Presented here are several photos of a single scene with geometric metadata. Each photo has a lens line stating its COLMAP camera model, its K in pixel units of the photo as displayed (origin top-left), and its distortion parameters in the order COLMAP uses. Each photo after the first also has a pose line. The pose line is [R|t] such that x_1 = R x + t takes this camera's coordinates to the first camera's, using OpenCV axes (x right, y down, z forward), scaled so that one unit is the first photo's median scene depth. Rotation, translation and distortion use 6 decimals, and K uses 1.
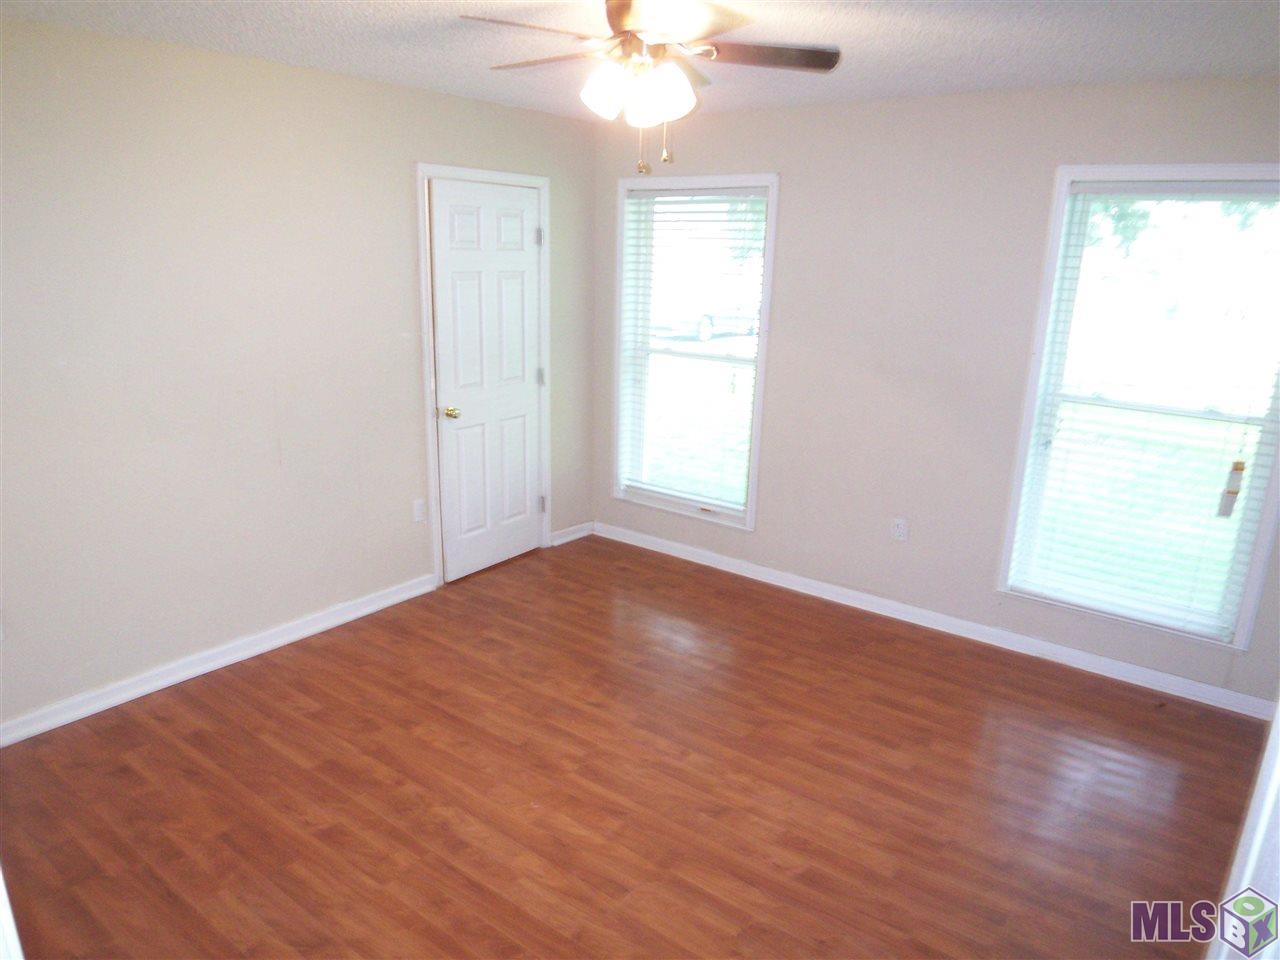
lens RADIAL K [[855.2, 0, 635.5], [0, 855.2, 489.5], [0, 0, 1]] dist [-0.003490, -0.059892]
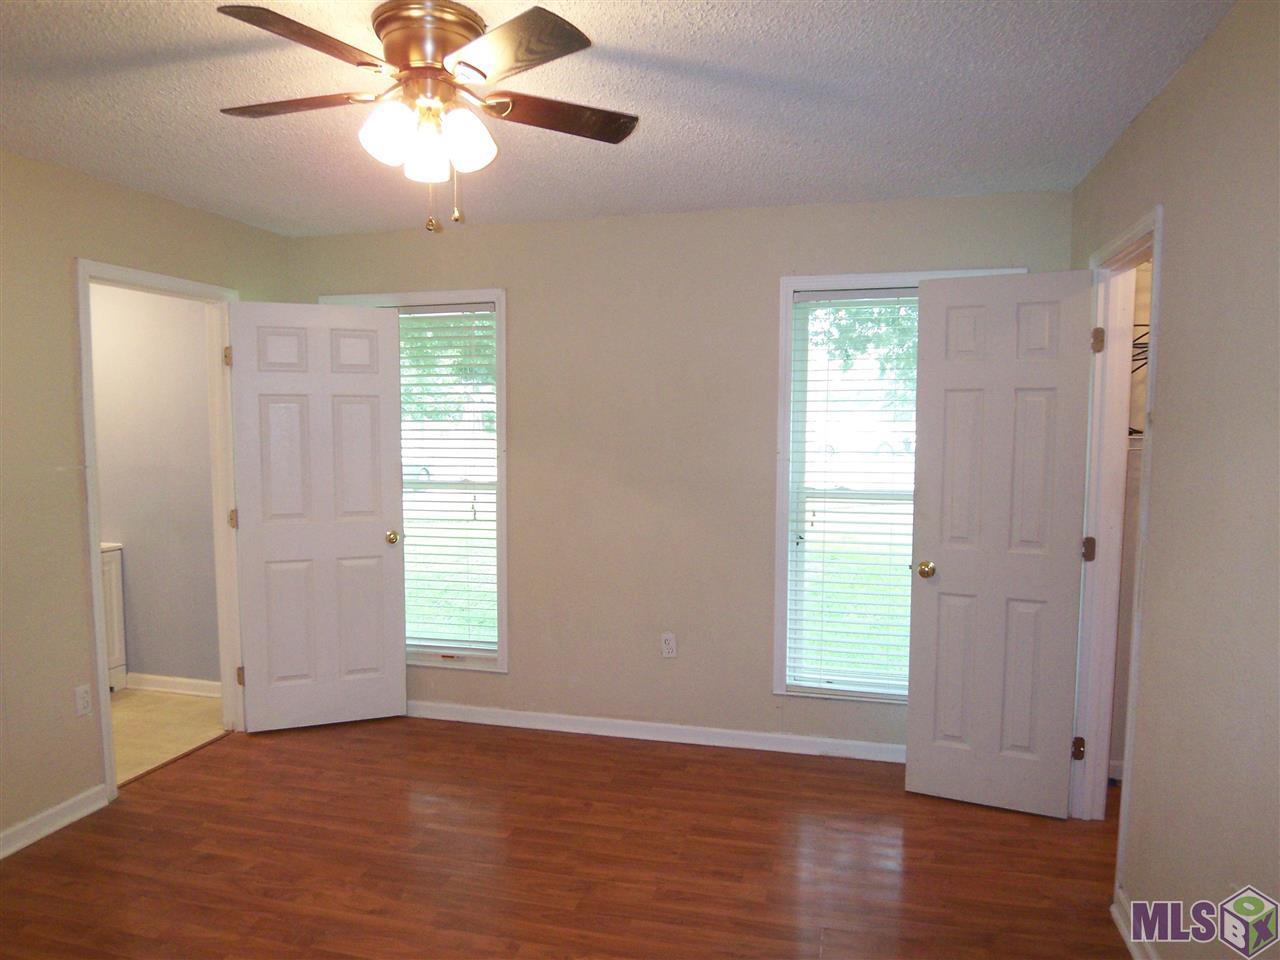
lens RADIAL K [[855.2, 0, 635.5], [0, 855.2, 489.5], [0, 0, 1]] dist [-0.003490, -0.059892]
pose [[0.921131, -0.058506, 0.384830, -0.096738], [0.128269, 0.979043, -0.158182, 0.027079], [-0.367511, 0.195068, 0.909332, 0.132592]]
